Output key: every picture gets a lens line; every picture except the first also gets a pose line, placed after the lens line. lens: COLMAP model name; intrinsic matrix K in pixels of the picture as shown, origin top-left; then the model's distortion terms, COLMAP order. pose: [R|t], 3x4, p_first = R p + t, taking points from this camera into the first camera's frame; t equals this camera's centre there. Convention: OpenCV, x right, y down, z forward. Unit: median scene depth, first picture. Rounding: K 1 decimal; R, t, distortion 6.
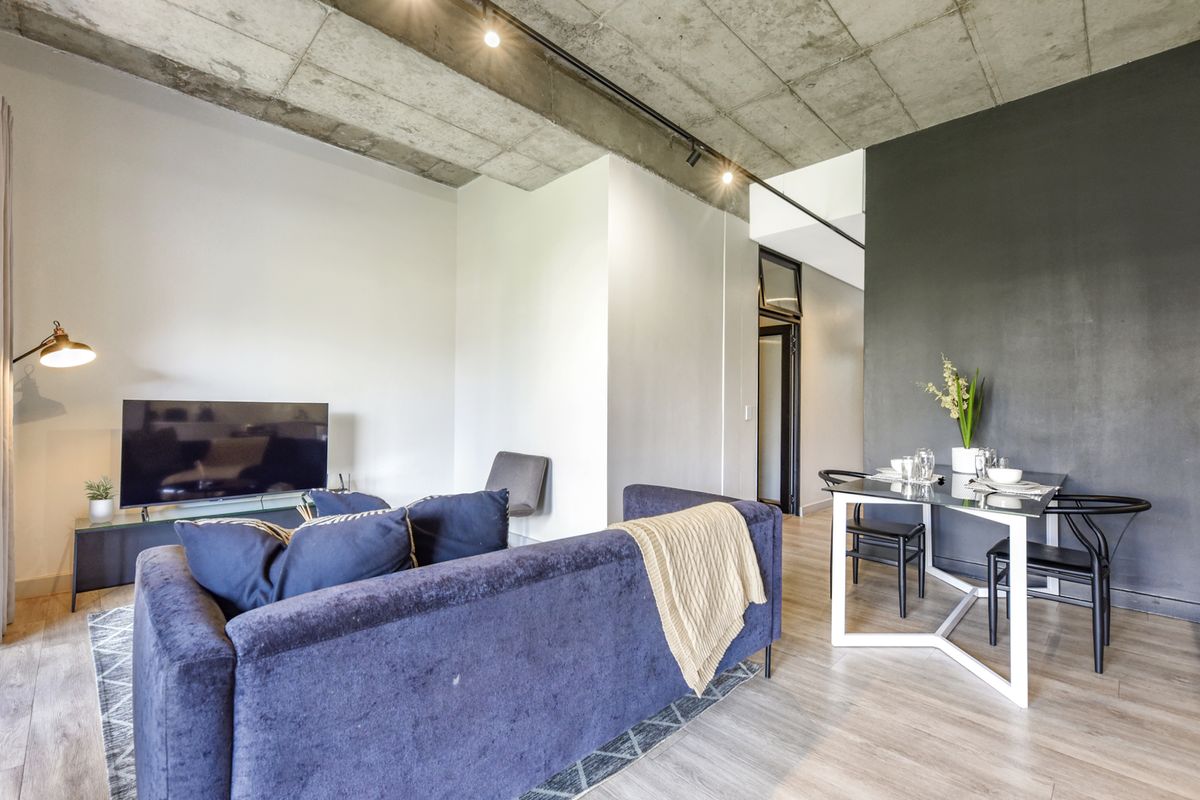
lens RADIAL K [[510.2, 0, 612.1], [0, 510.2, 405.2], [0, 0, 1]] dist [0.001568, -0.000301]
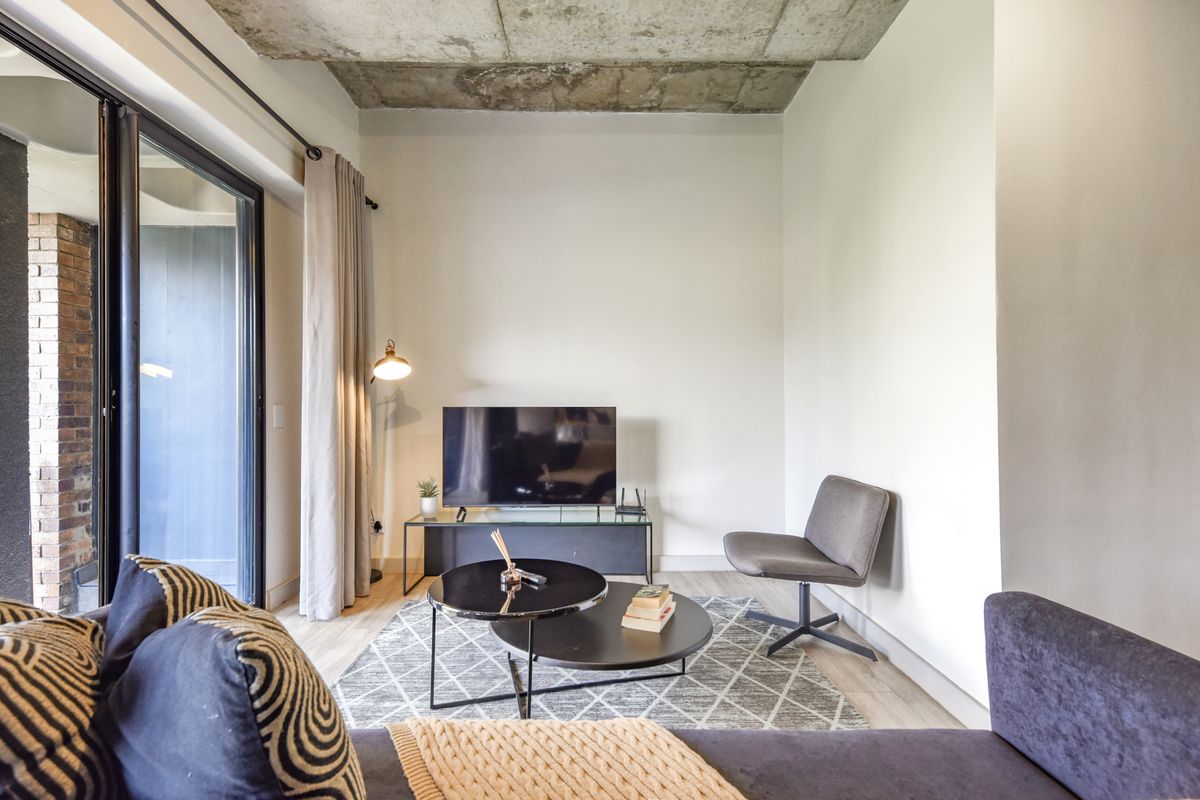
lens RADIAL K [[548.4, 0, 604.2], [0, 548.4, 405.6], [0, 0, 1]] dist [0.015774, 0.000009]
pose [[0.708793, -0.019563, -0.705145, 0.098896], [0.017202, 0.999797, -0.010447, 0.004452], [0.705206, -0.004725, 0.708986, 0.362032]]
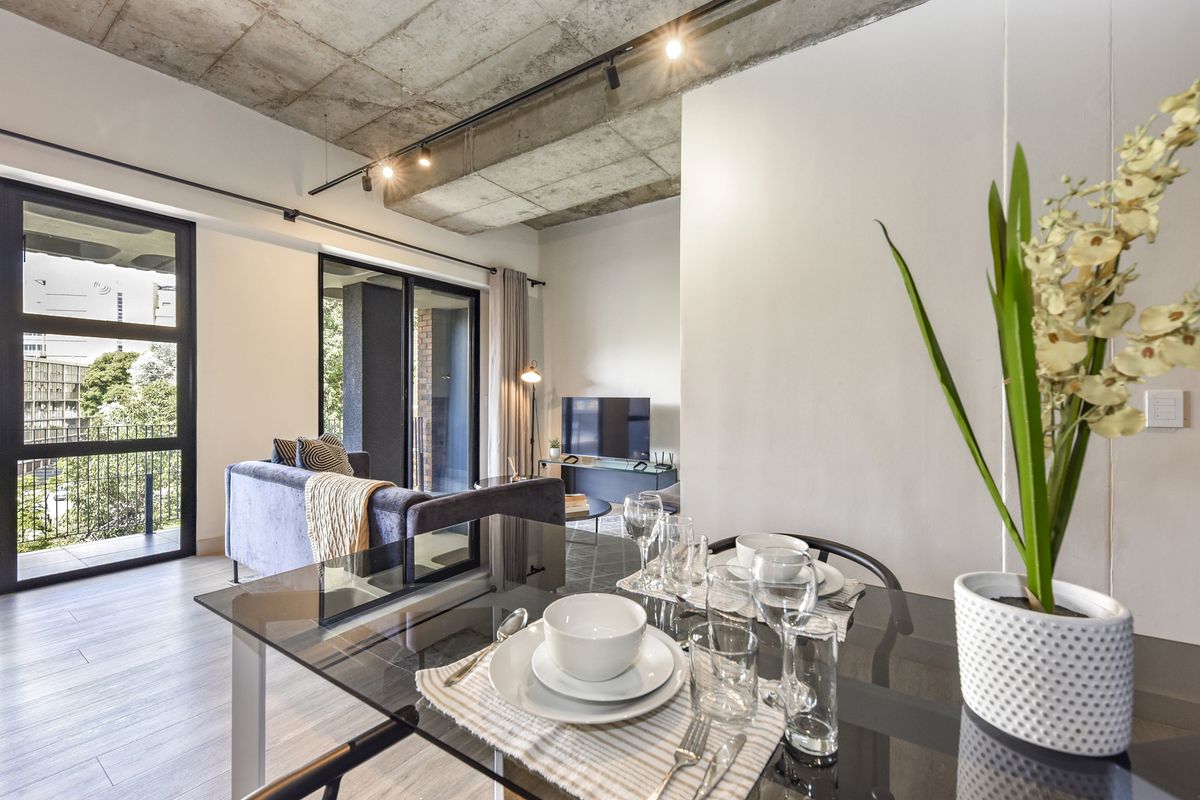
lens RADIAL K [[510.2, 0, 606.6], [0, 510.2, 398.8], [0, 0, 1]] dist [0.001568, -0.000301]
pose [[0.149420, -0.014254, -0.988671, 0.823442], [-0.003511, 0.999882, -0.014947, 0.021408], [0.988768, 0.005705, 0.149352, 0.773903]]
